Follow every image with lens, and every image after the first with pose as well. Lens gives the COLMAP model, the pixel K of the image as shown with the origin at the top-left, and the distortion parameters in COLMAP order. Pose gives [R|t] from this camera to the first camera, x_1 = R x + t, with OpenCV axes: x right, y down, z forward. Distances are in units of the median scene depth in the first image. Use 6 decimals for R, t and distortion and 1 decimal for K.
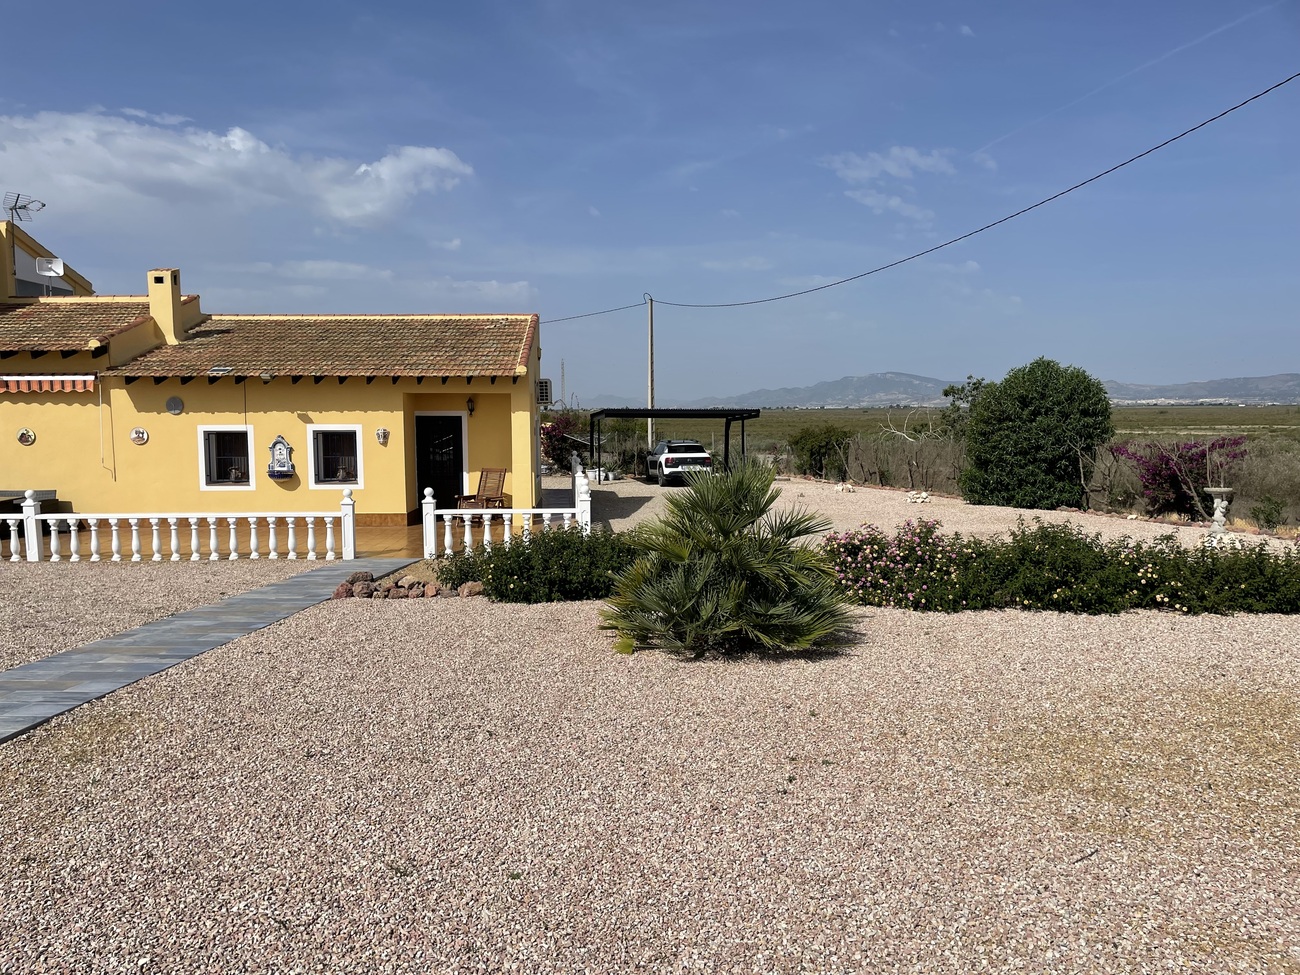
lens RADIAL K [[983.1, 0, 642.7], [0, 983.1, 490.2], [0, 0, 1]] dist [0.085708, -0.107565]
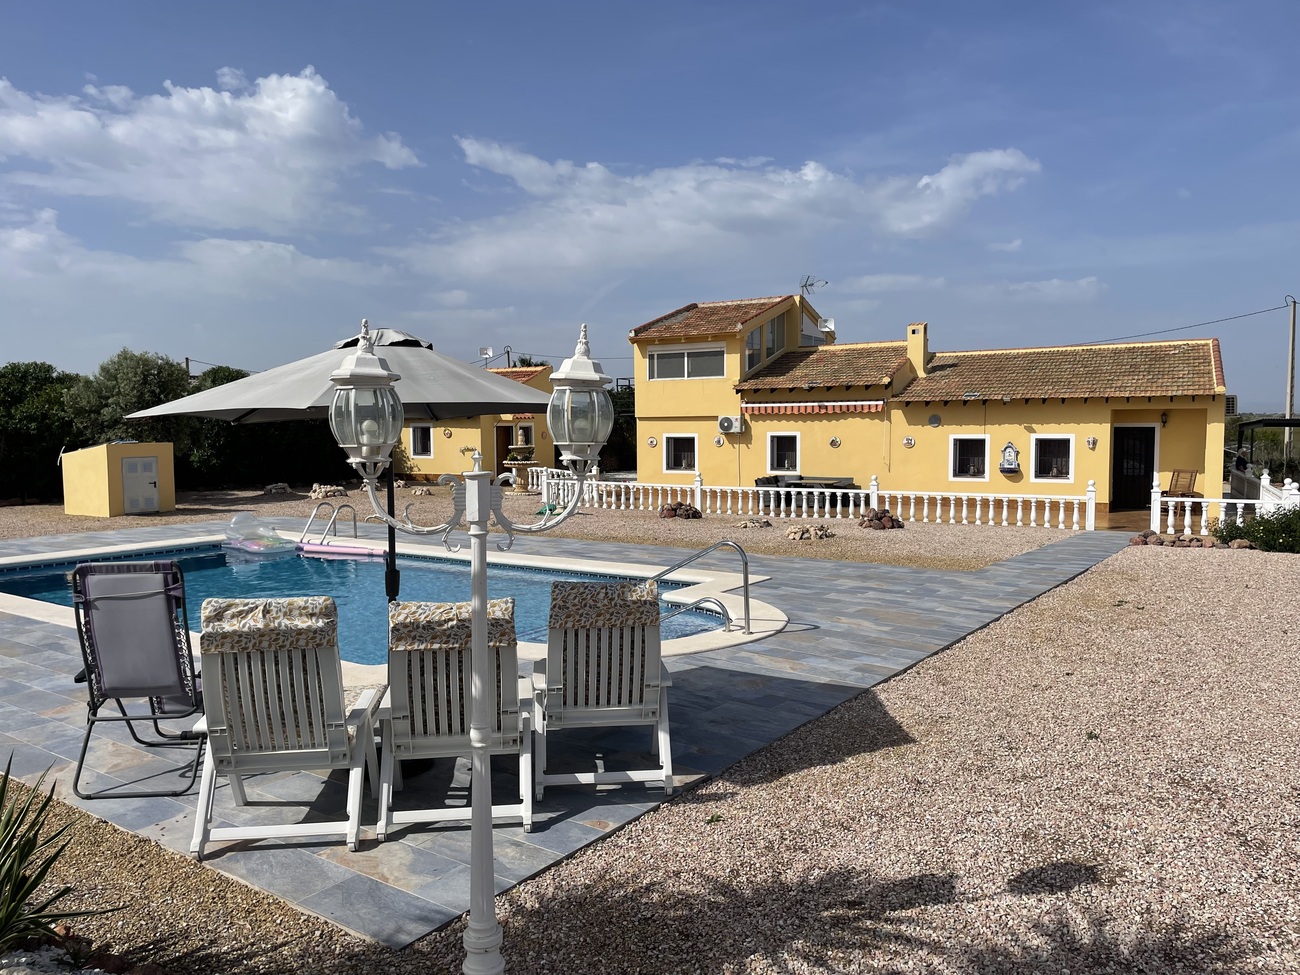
lens RADIAL K [[983.1, 0, 646.1], [0, 983.1, 483.4], [0, 0, 1]] dist [0.085708, -0.107565]
pose [[0.860929, 0.027823, -0.507964, -0.083446], [-0.035840, 0.999339, -0.006007, 0.022991], [0.507461, 0.023377, 0.861357, -0.351416]]
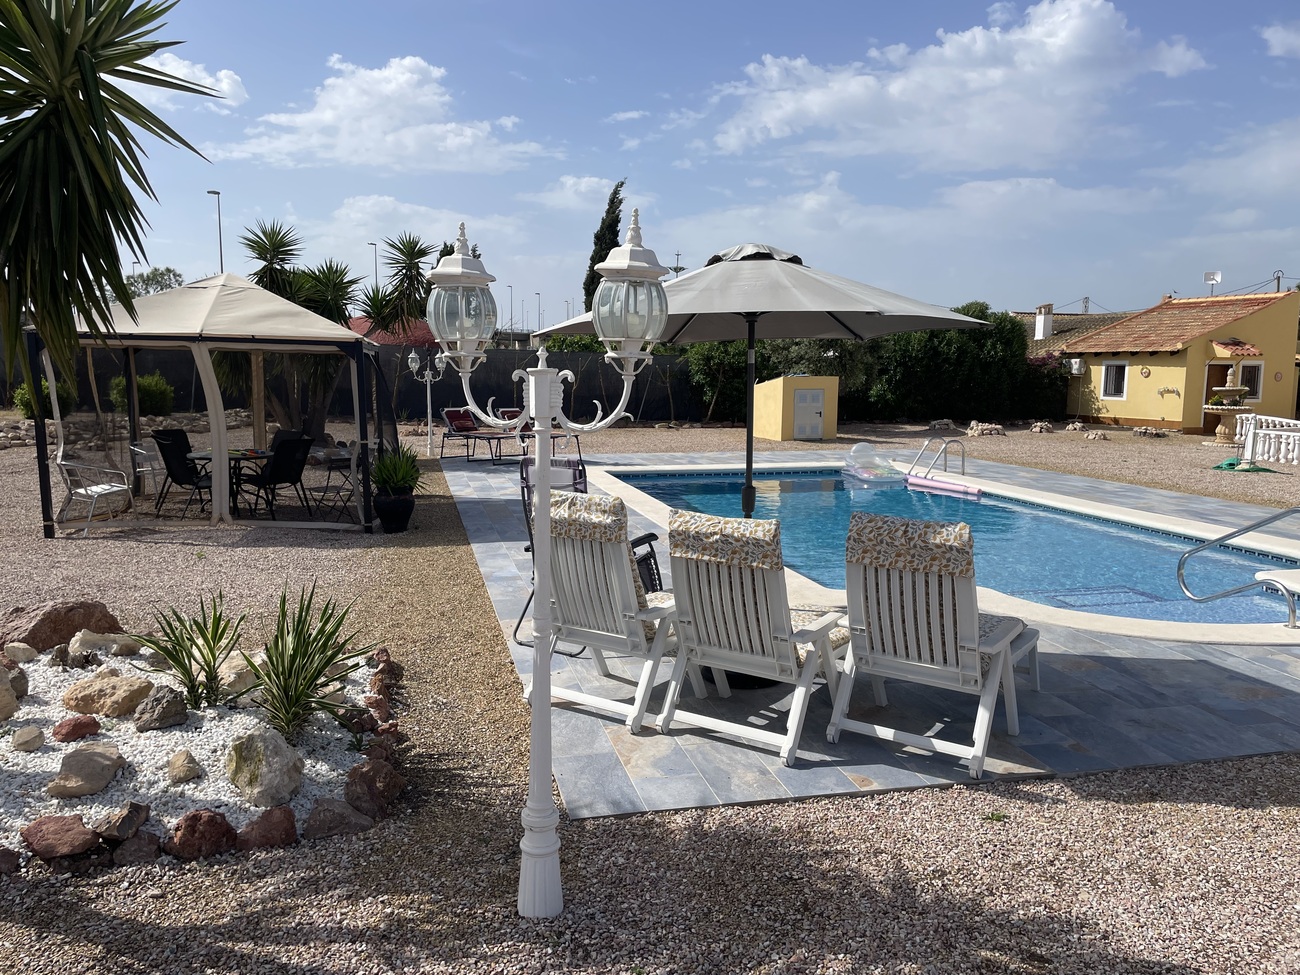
lens RADIAL K [[983.1, 0, 643.8], [0, 983.1, 490.9], [0, 0, 1]] dist [0.085708, -0.107565]
pose [[0.316678, 0.124307, -0.940352, -0.039088], [-0.081551, 0.991273, 0.103574, 0.022673], [0.945021, 0.043887, 0.324052, -0.279718]]
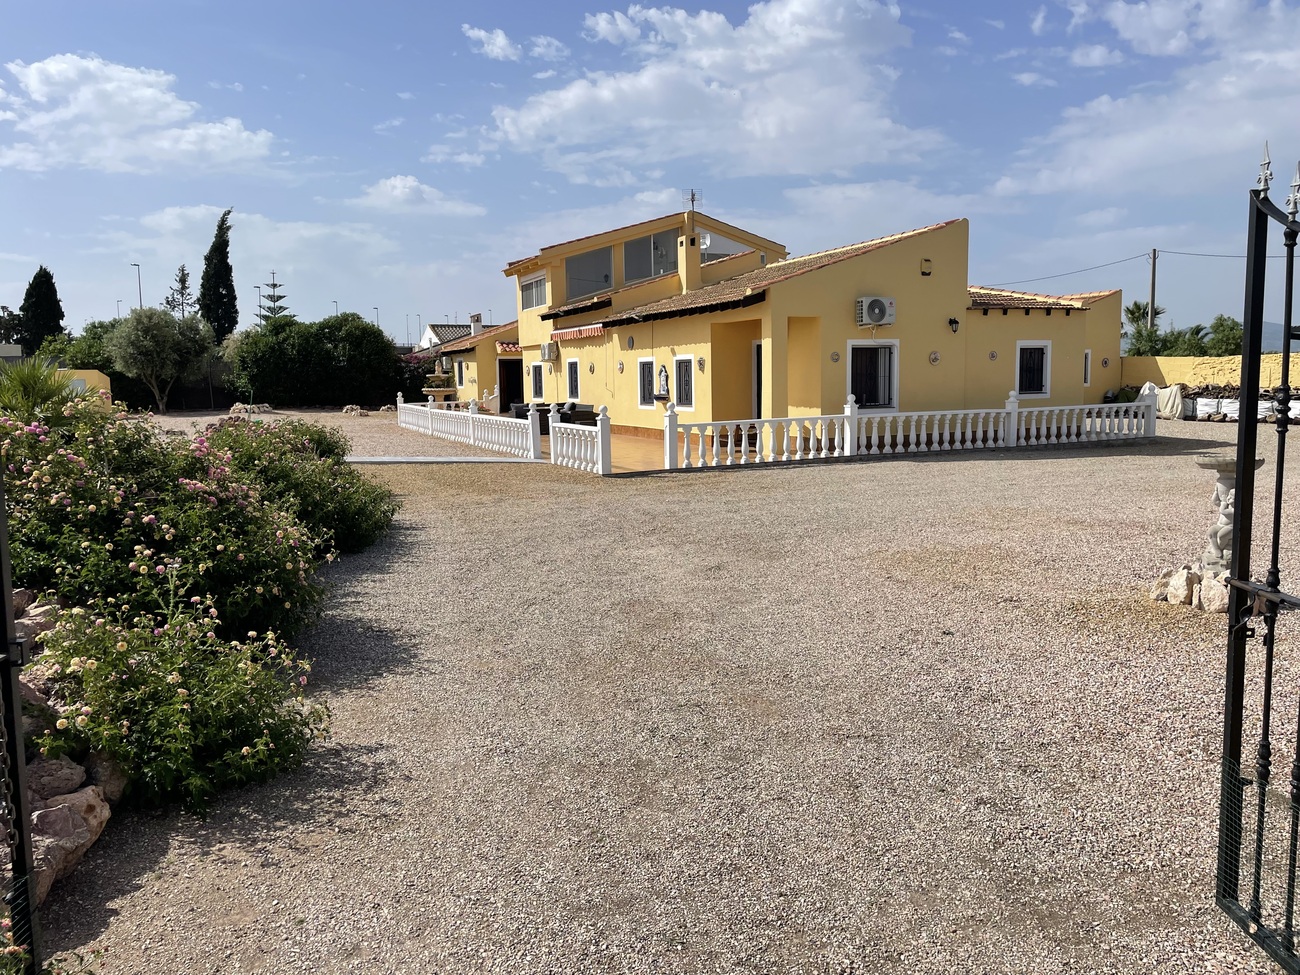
lens RADIAL K [[983.1, 0, 652.8], [0, 983.1, 487.4], [0, 0, 1]] dist [0.085708, -0.107565]
pose [[0.384539, 0.100595, -0.917611, 0.625284], [-0.050024, 0.994855, 0.088100, -0.008927], [0.921752, 0.012025, 0.387593, 0.427322]]
